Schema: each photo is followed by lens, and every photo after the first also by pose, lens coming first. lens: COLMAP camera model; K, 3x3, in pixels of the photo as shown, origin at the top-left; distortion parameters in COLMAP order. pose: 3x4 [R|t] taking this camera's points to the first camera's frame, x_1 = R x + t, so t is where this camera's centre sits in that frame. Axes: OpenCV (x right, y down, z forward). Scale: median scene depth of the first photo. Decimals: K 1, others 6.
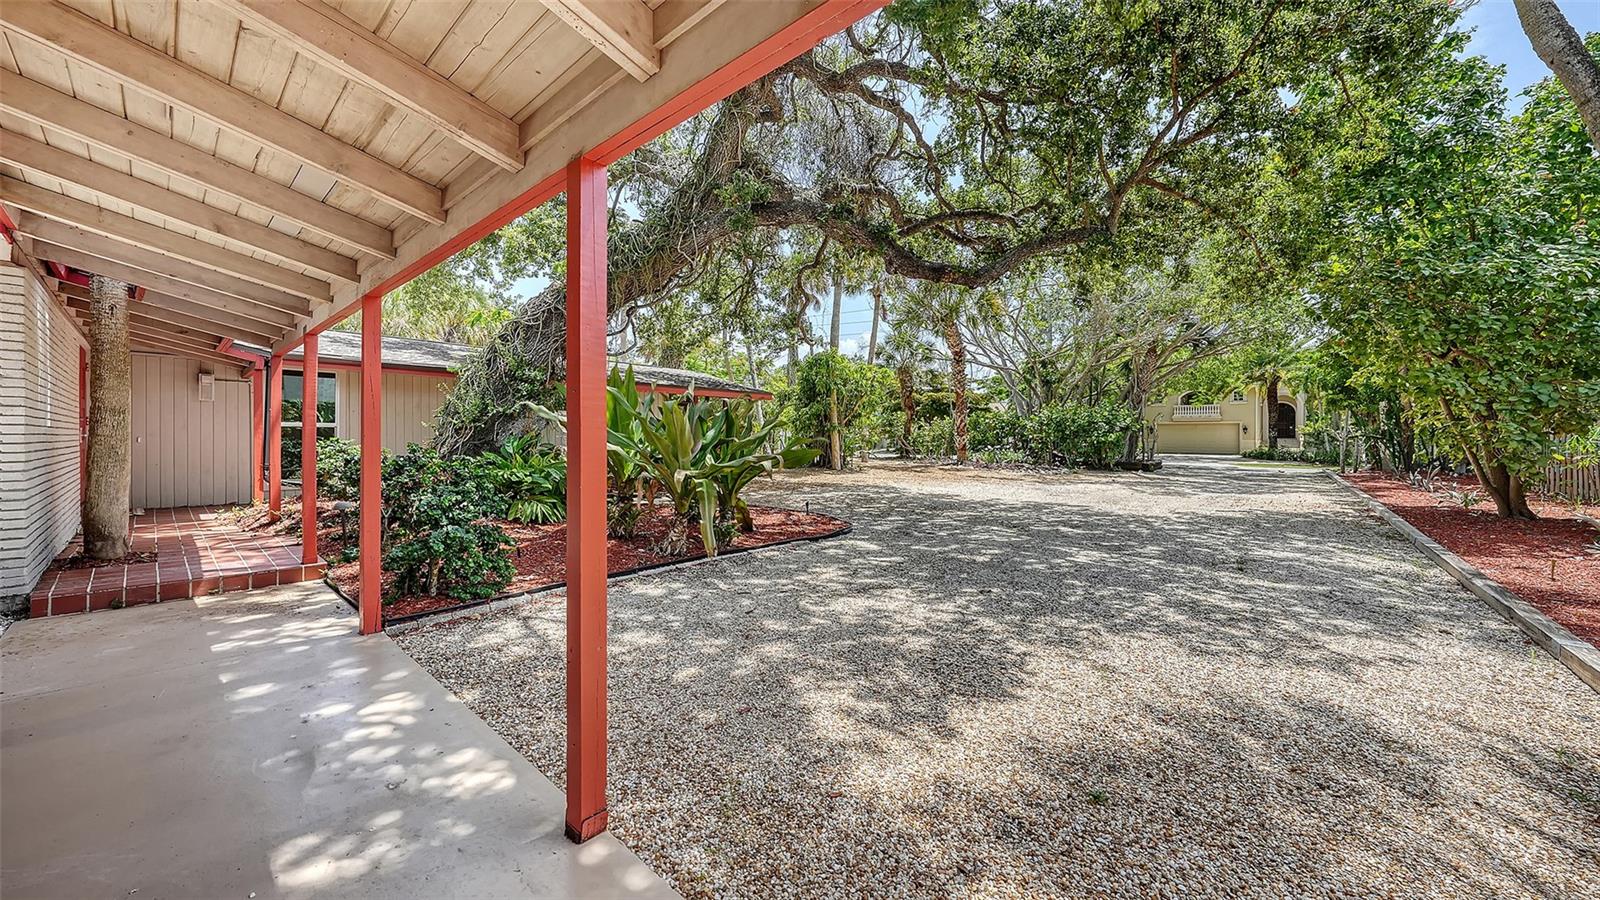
lens RADIAL K [[558.1, 0, 794.4], [0, 558.1, 446.1], [0, 0, 1]] dist [-0.002077, -0.000246]
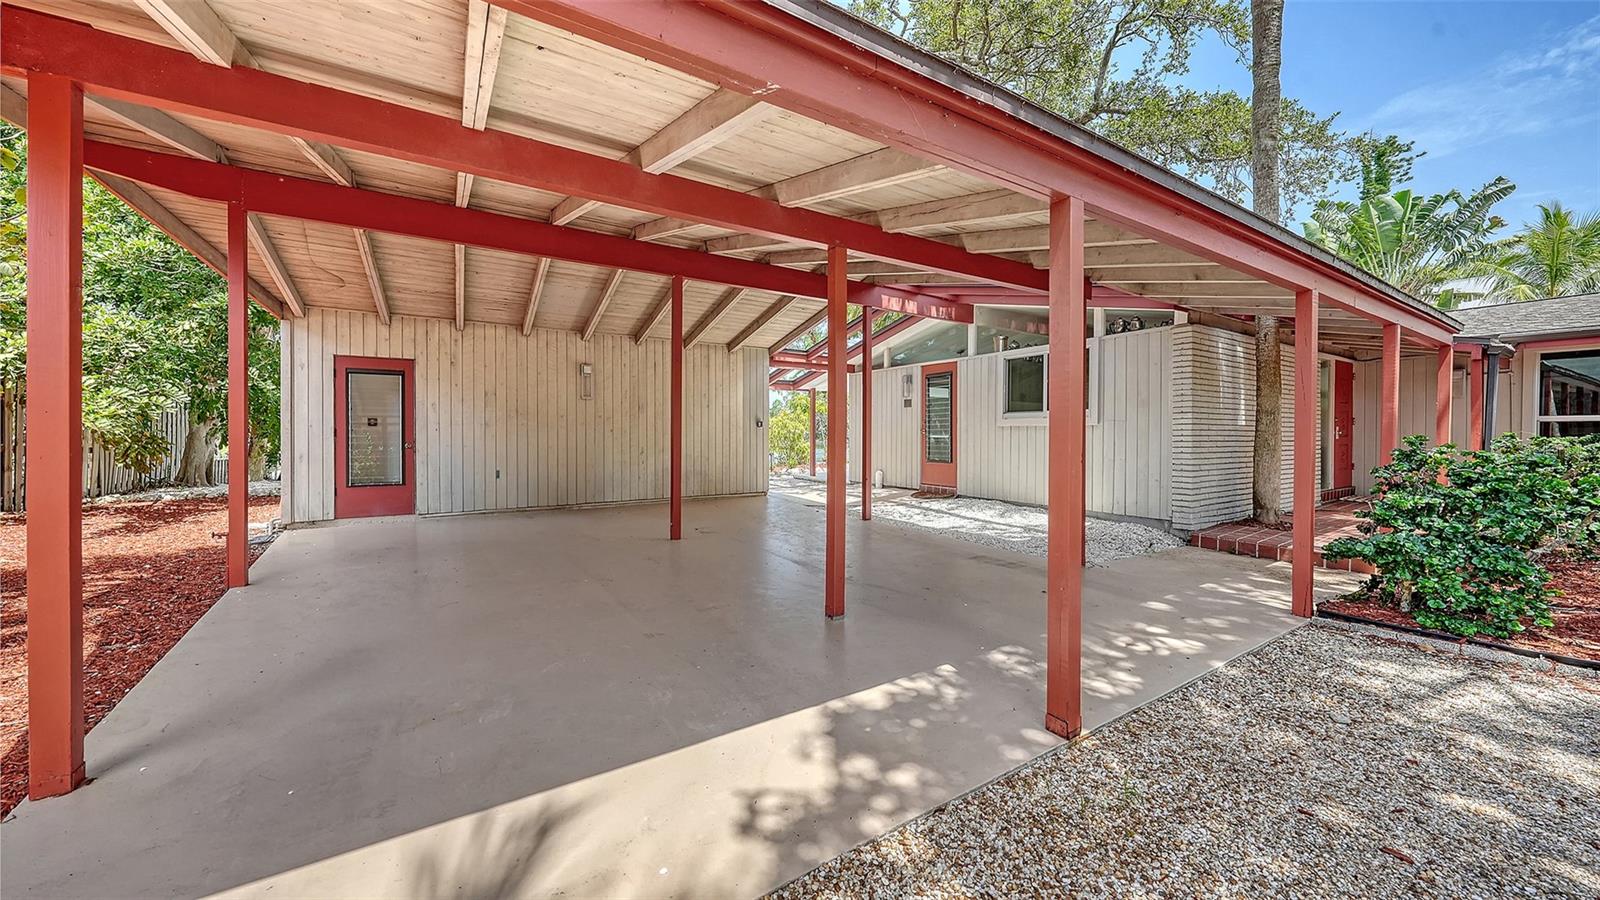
lens RADIAL K [[558.1, 0, 794.4], [0, 558.1, 446.1], [0, 0, 1]] dist [-0.002077, -0.000246]
pose [[-0.284823, 0.019897, -0.958374, 0.571564], [-0.010818, 0.999654, 0.023969, -0.001004], [0.958519, 0.017195, -0.284509, 0.413612]]
